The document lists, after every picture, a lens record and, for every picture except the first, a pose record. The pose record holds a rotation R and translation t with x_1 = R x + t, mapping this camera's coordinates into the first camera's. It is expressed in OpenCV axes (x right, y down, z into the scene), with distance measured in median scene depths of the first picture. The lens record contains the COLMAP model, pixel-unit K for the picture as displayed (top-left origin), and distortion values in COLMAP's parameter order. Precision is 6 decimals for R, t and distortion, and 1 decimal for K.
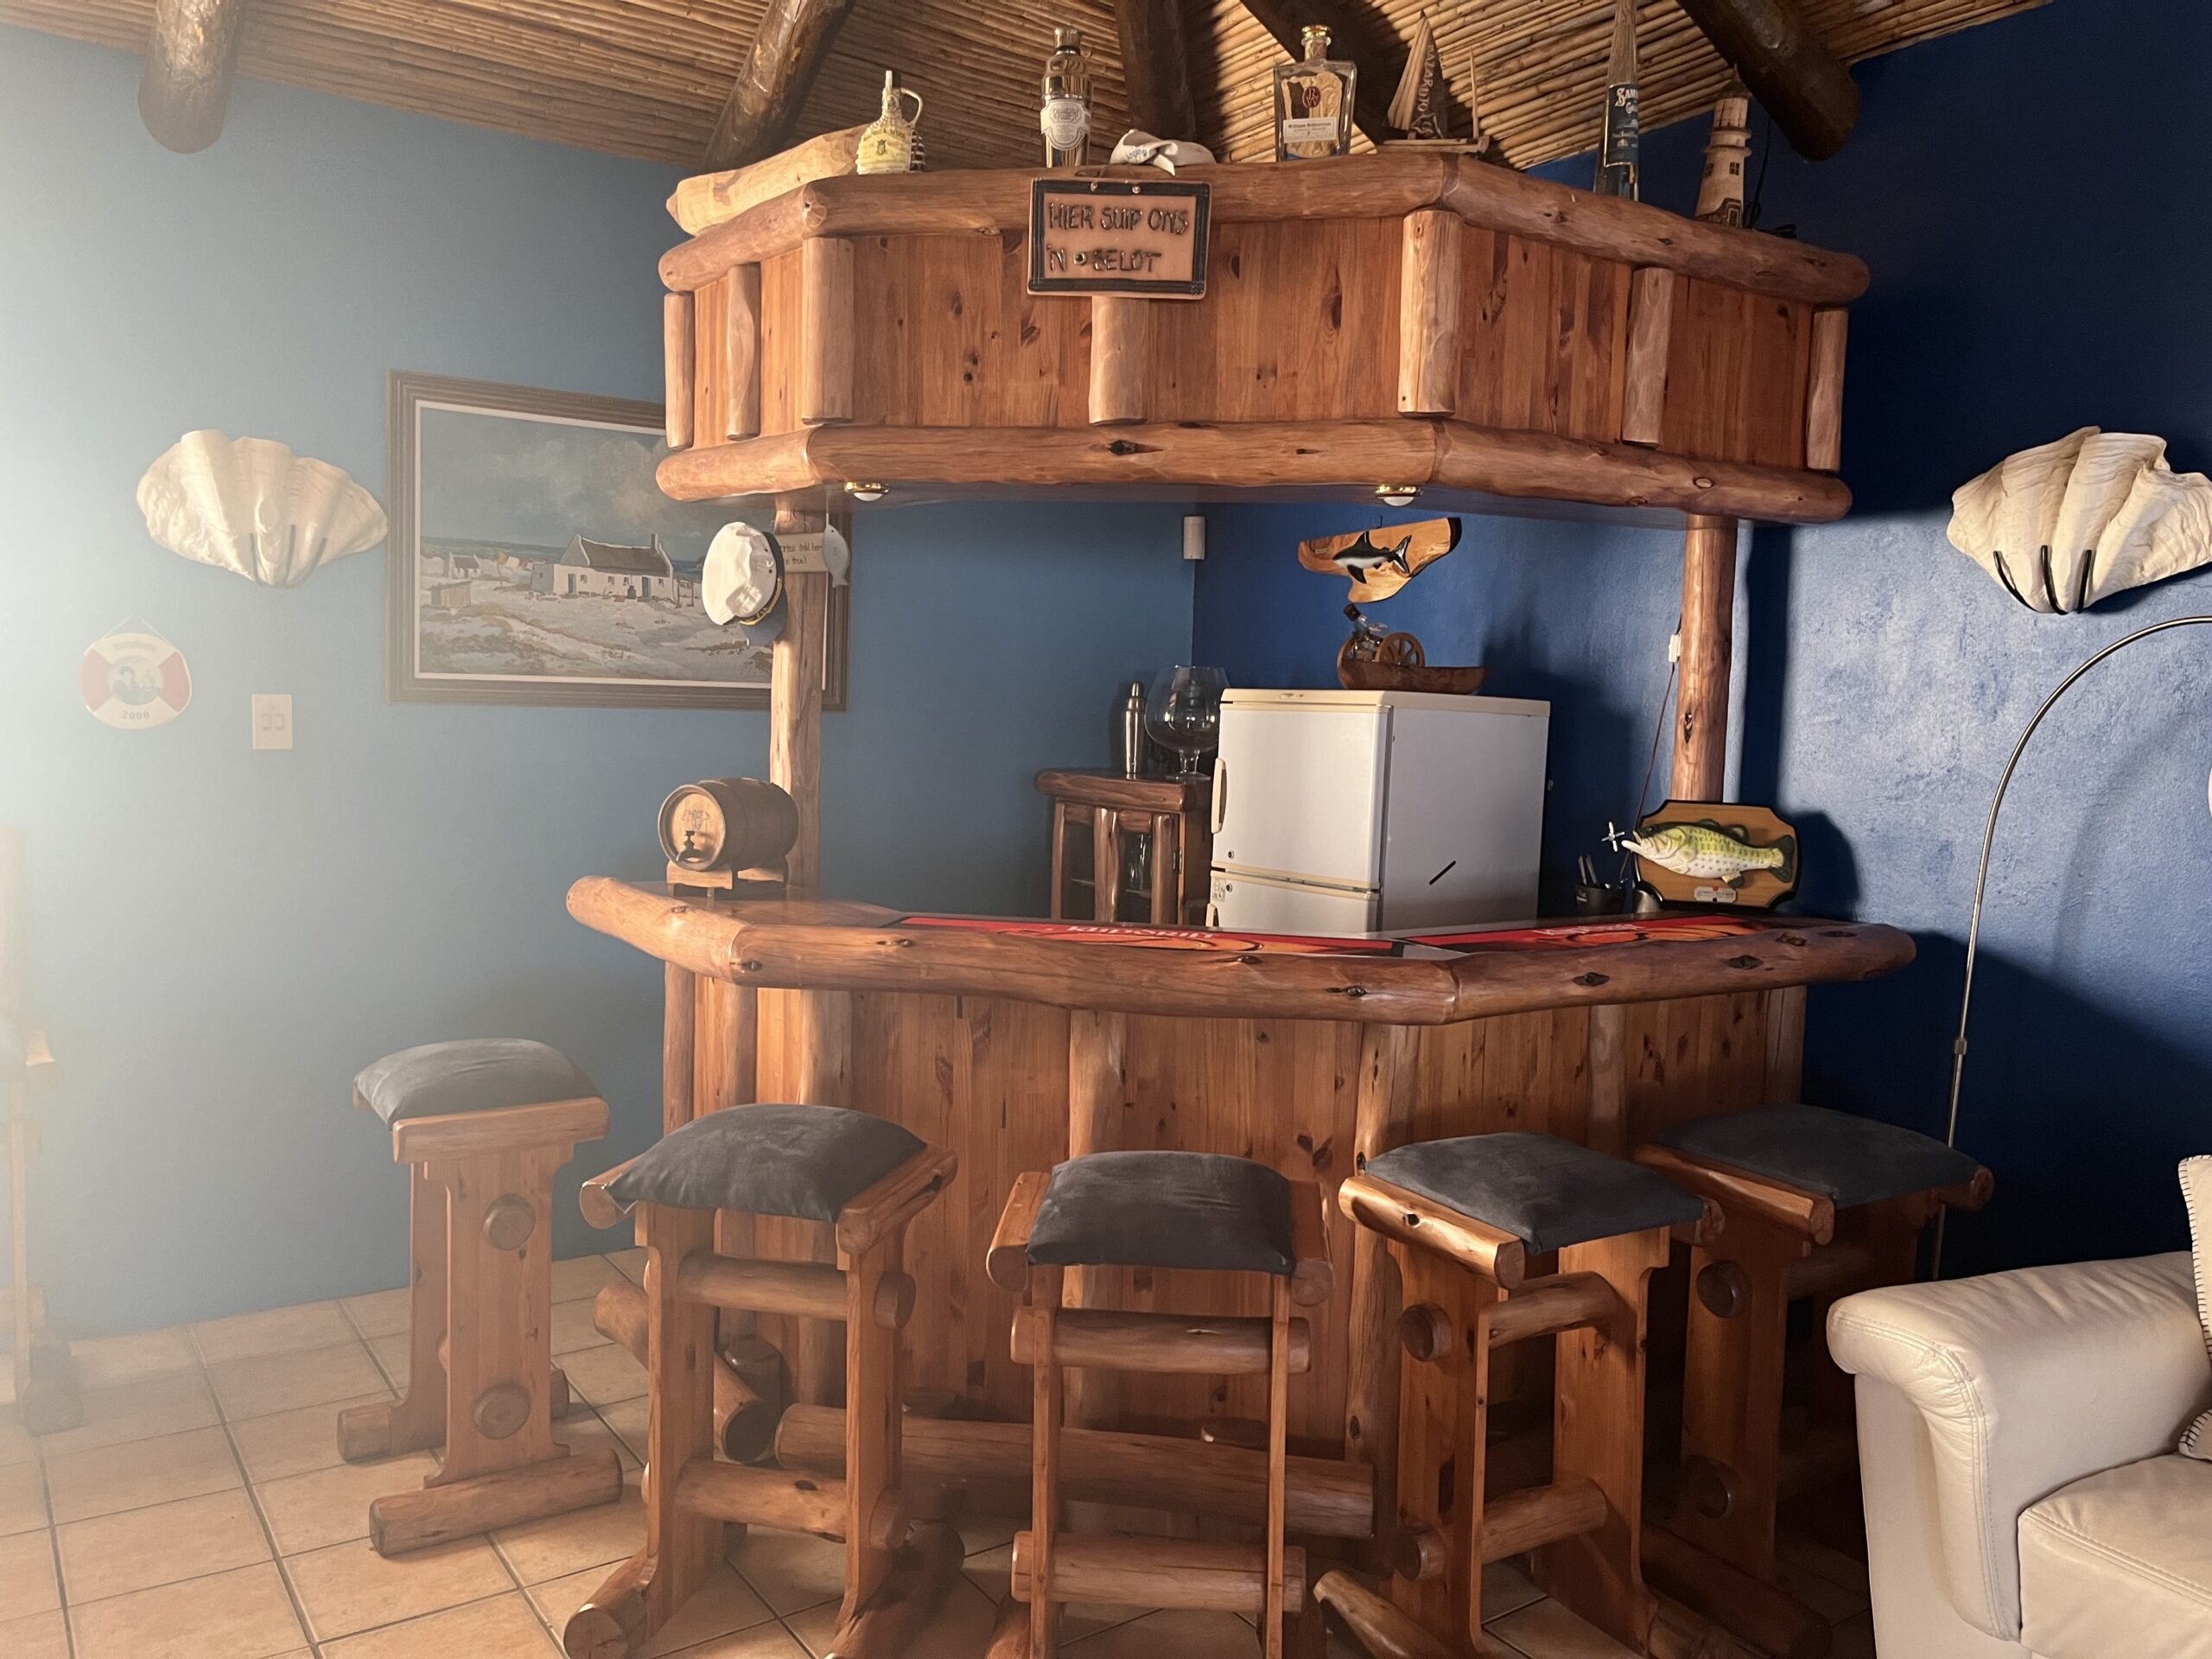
lens RADIAL K [[1685.5, 0, 1111.6], [0, 1685.5, 819.1], [0, 0, 1]] dist [0.061620, -0.076233]
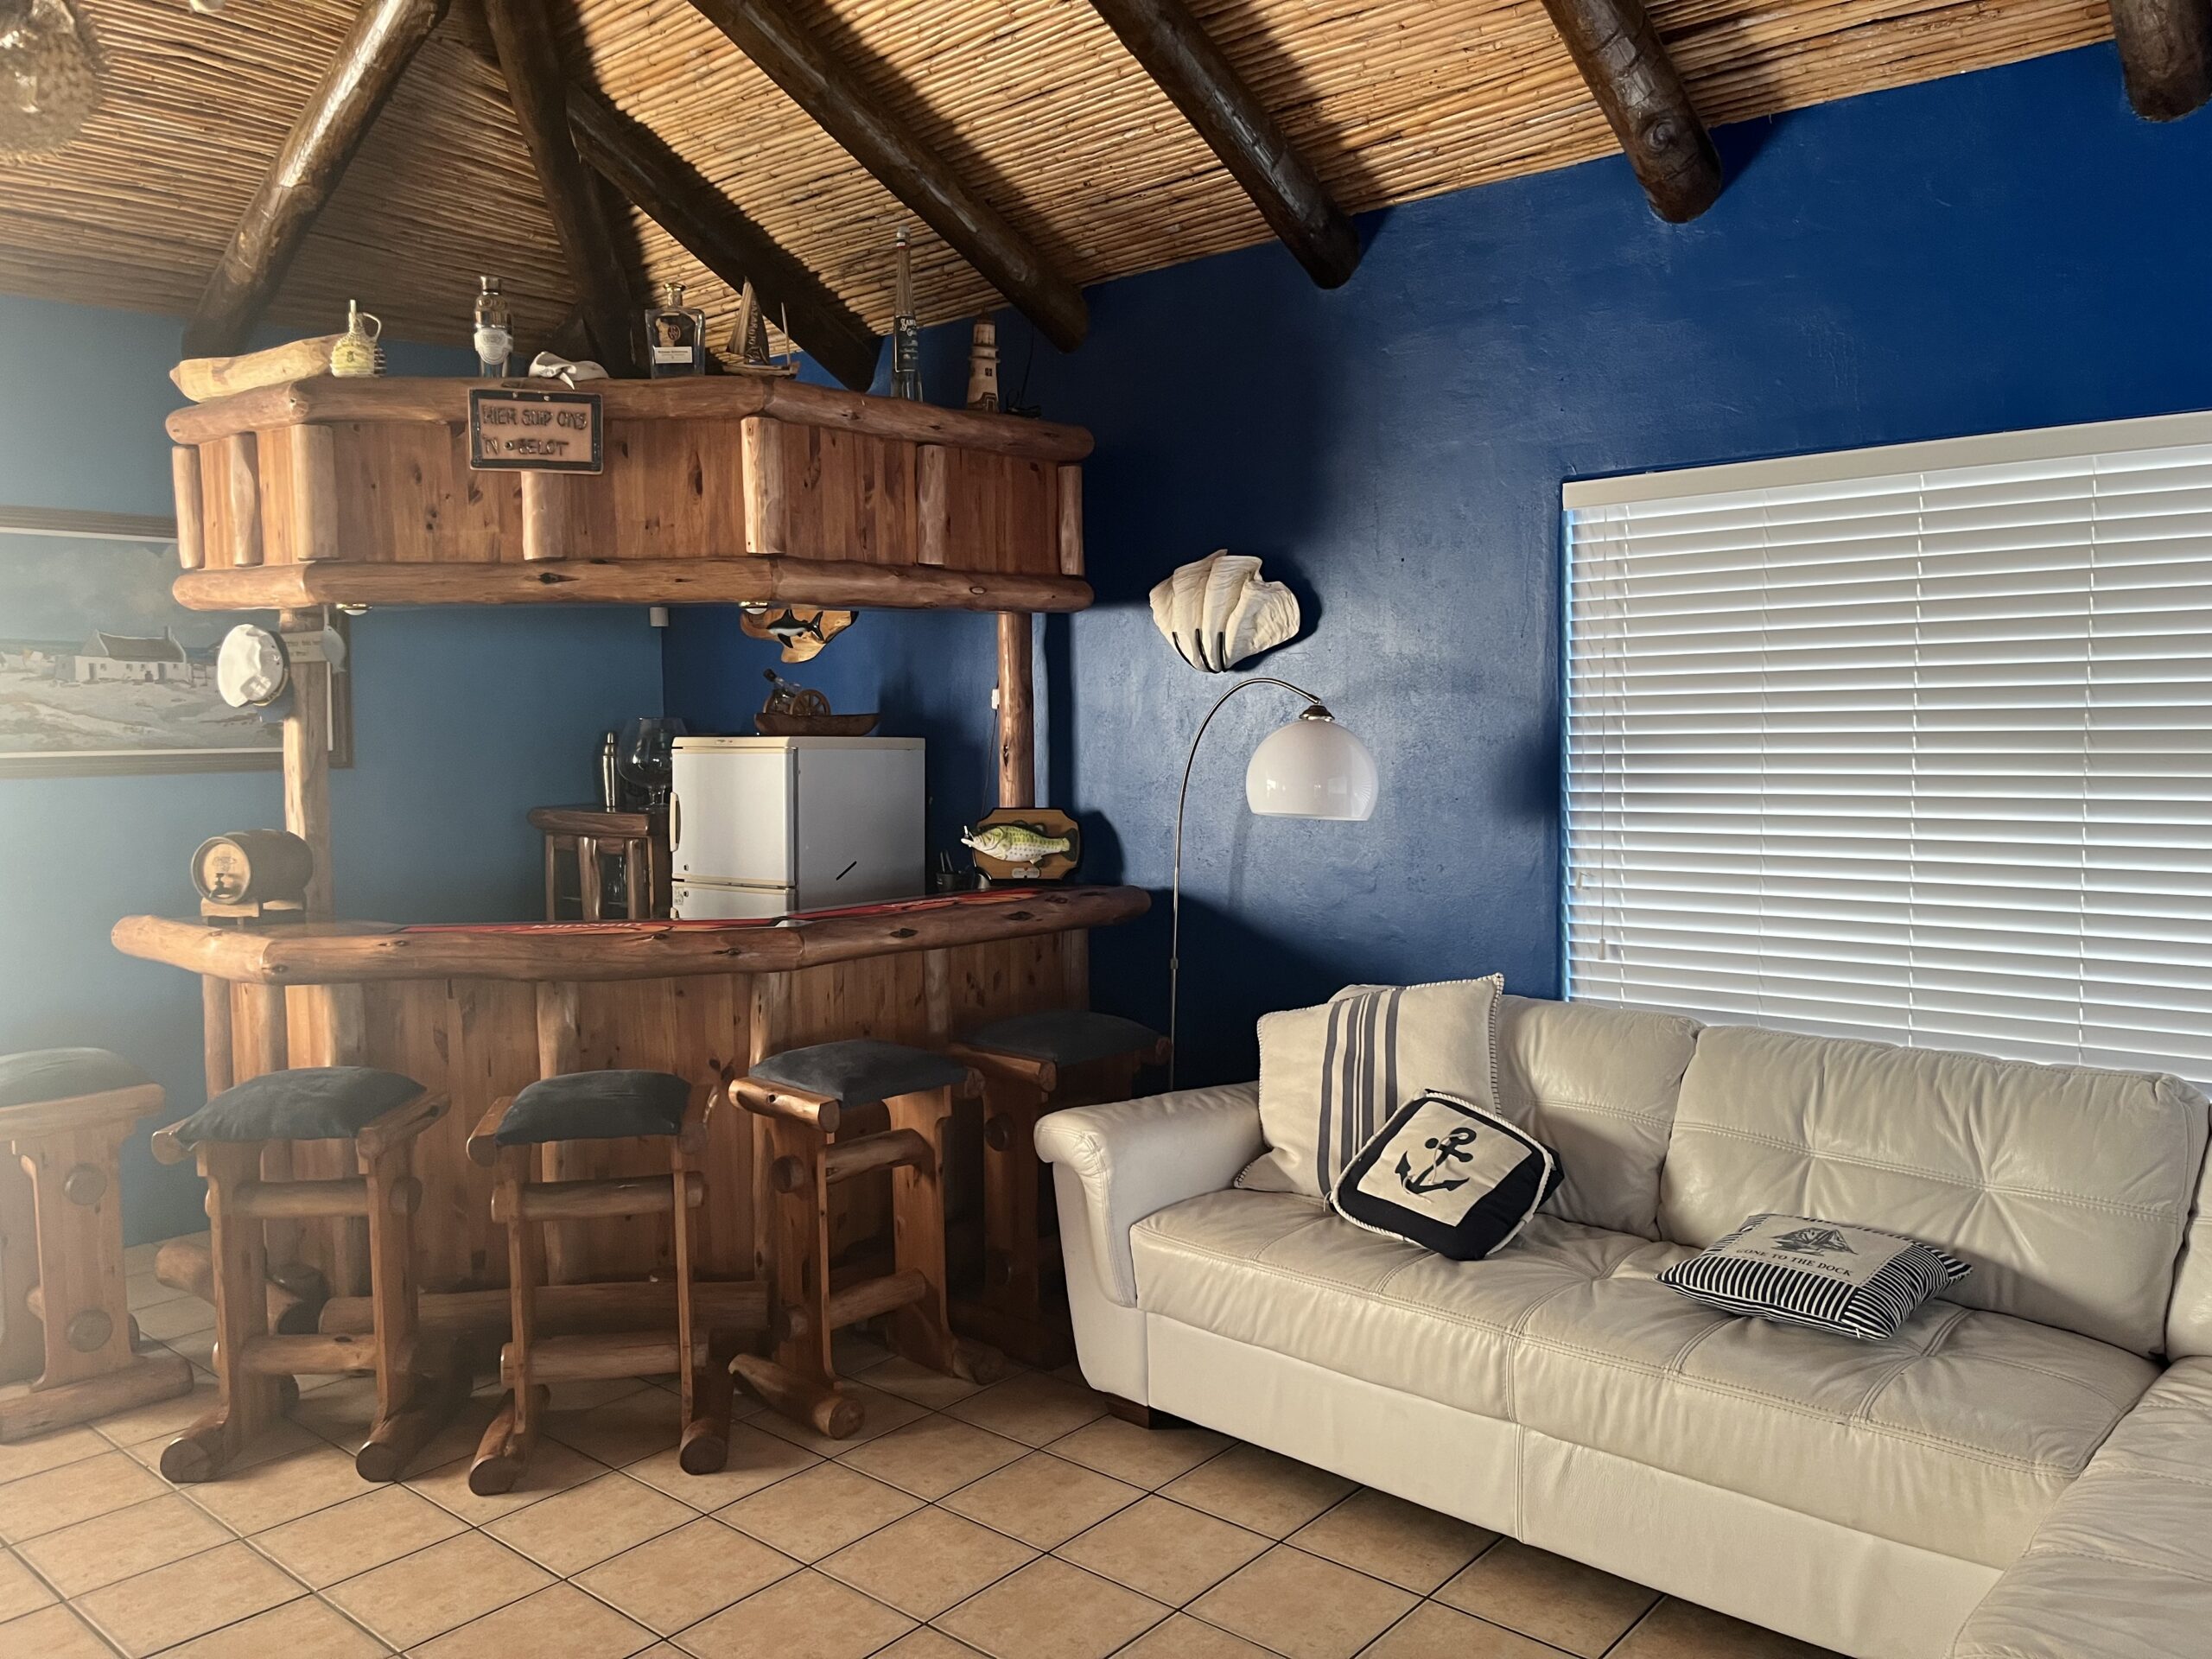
lens RADIAL K [[1677.7, 0, 1085.7], [0, 1677.7, 822.4], [0, 0, 1]] dist [0.059061, -0.052373]
pose [[0.969639, -0.054851, 0.238310, 0.083187], [0.056754, 0.998388, -0.001126, 0.007501], [-0.237864, 0.014617, 0.971189, -0.411920]]
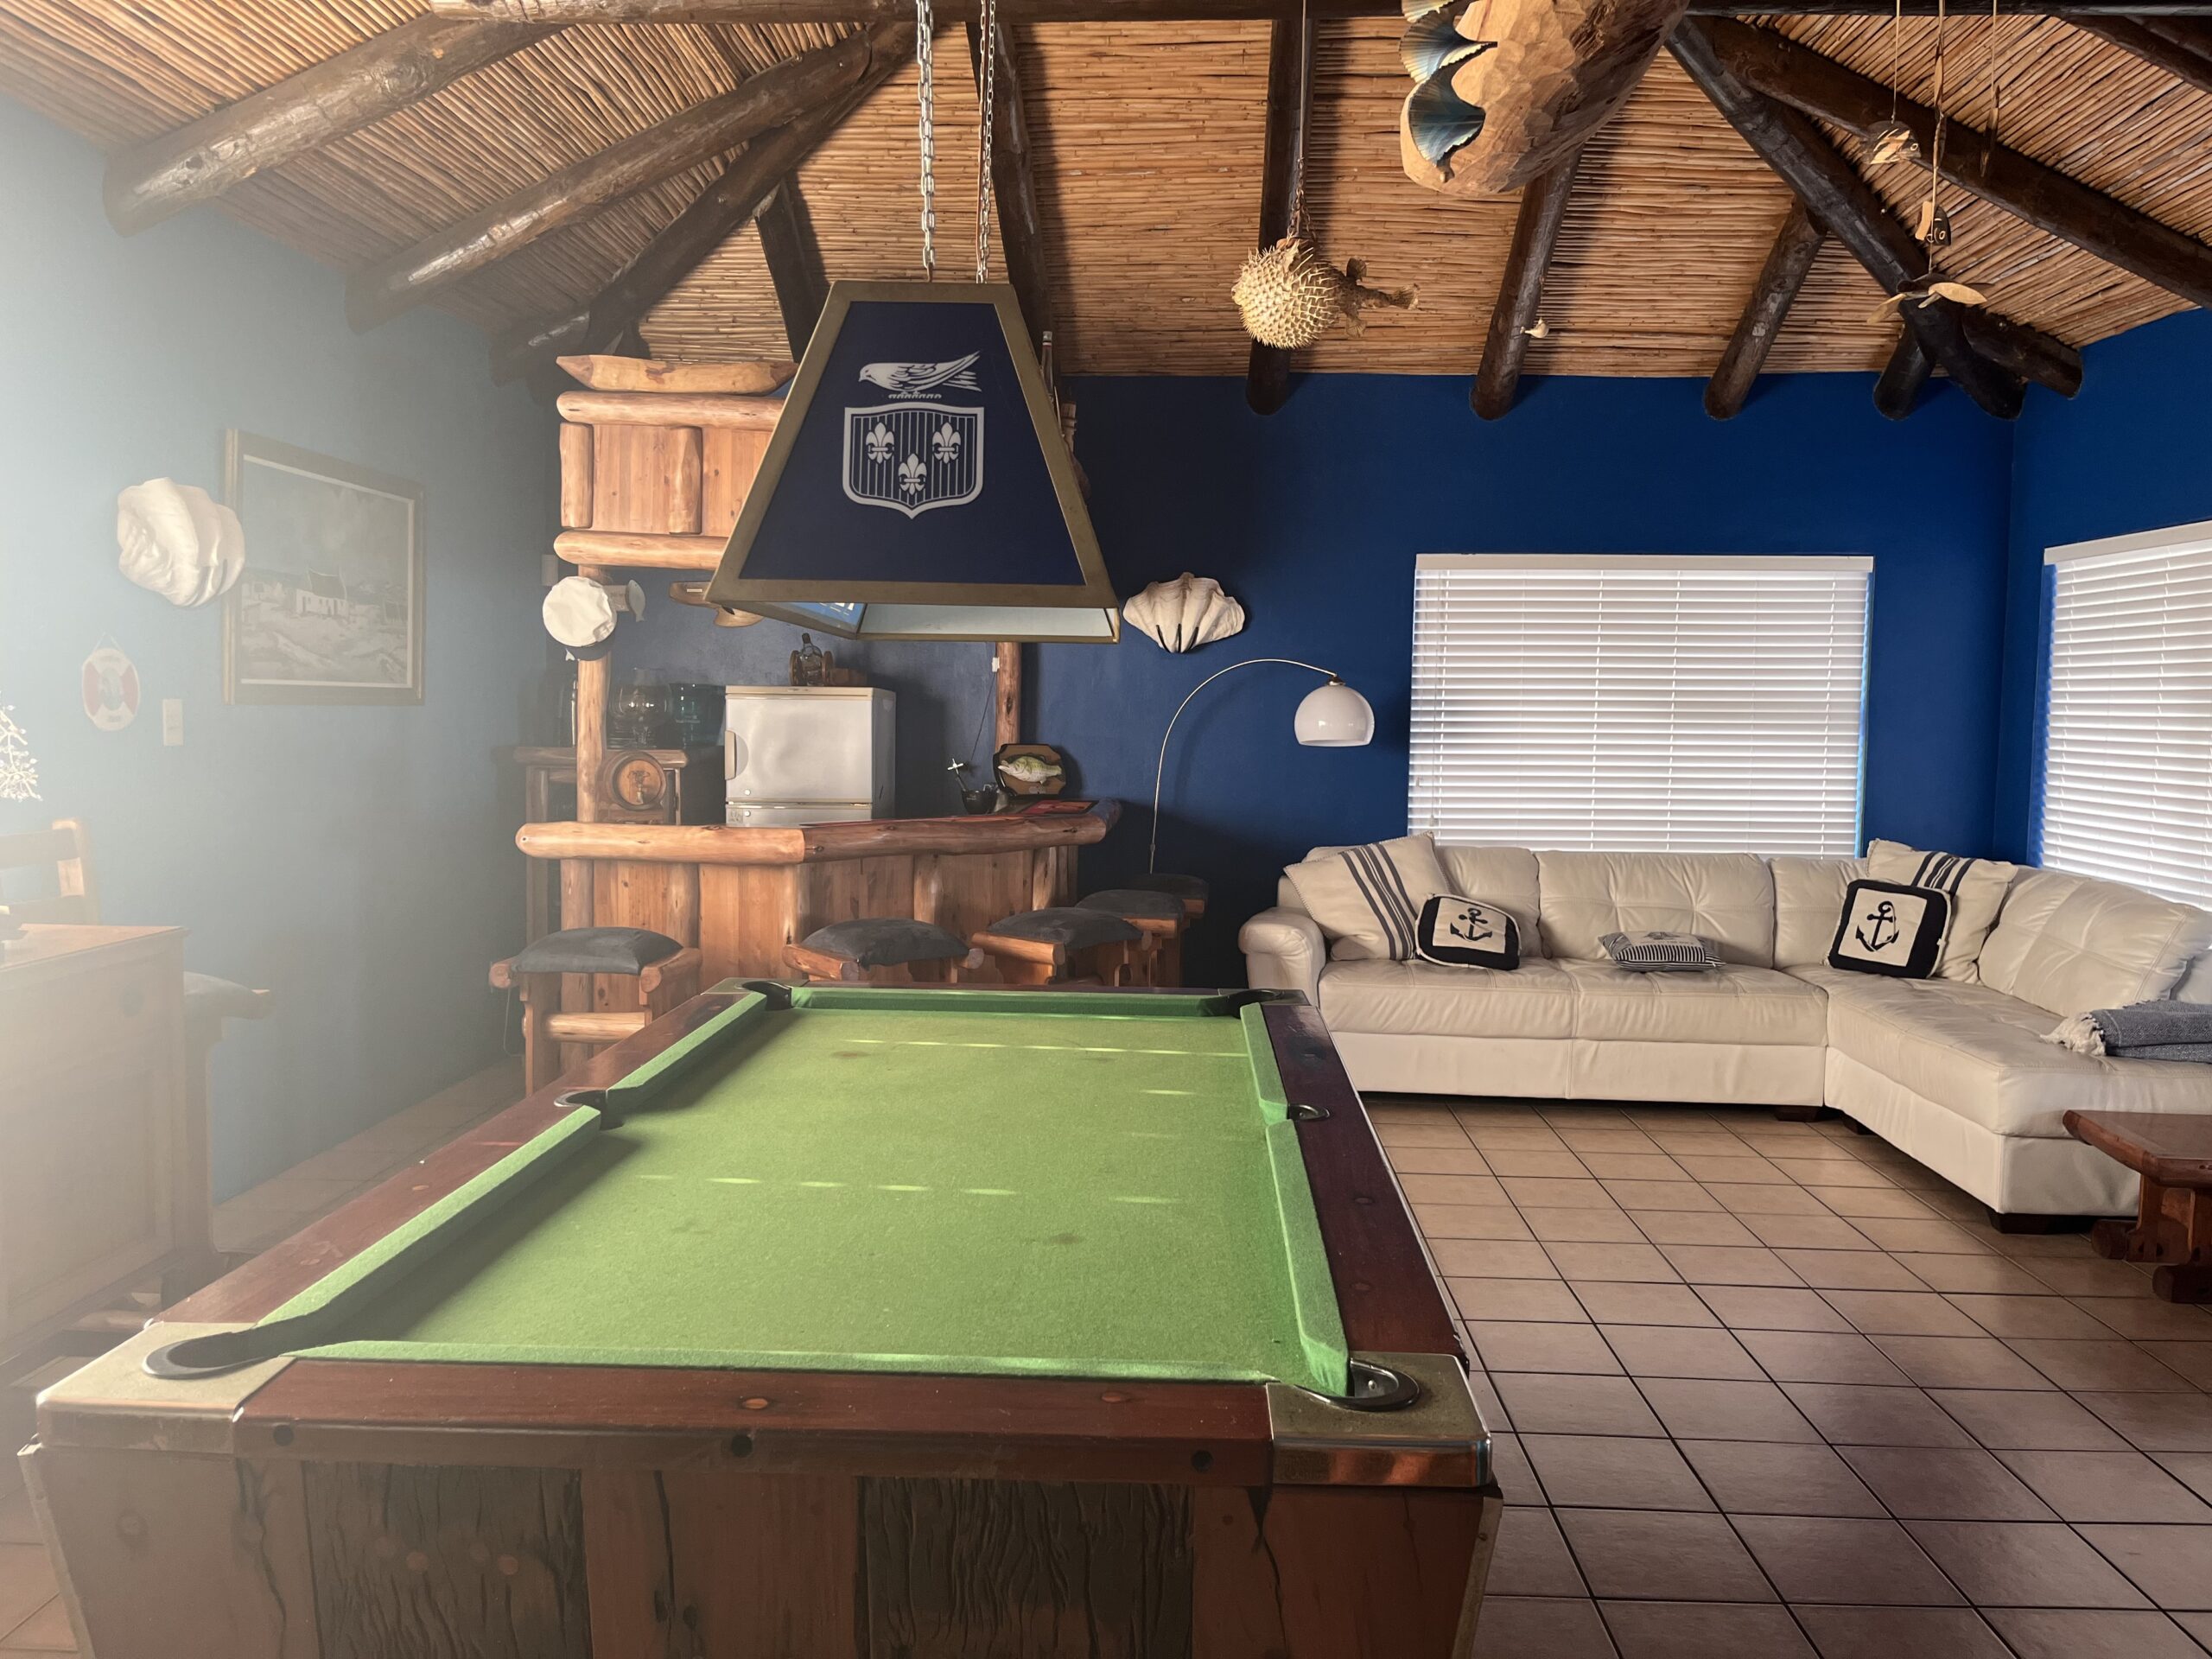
lens RADIAL K [[1685.5, 0, 1111.6], [0, 1685.5, 819.1], [0, 0, 1]] dist [0.061620, -0.076233]
pose [[0.603175, -0.071695, 0.794380, -1.295370], [0.061010, 0.997181, 0.043673, -0.002519], [-0.795272, 0.022122, 0.605849, -0.287036]]
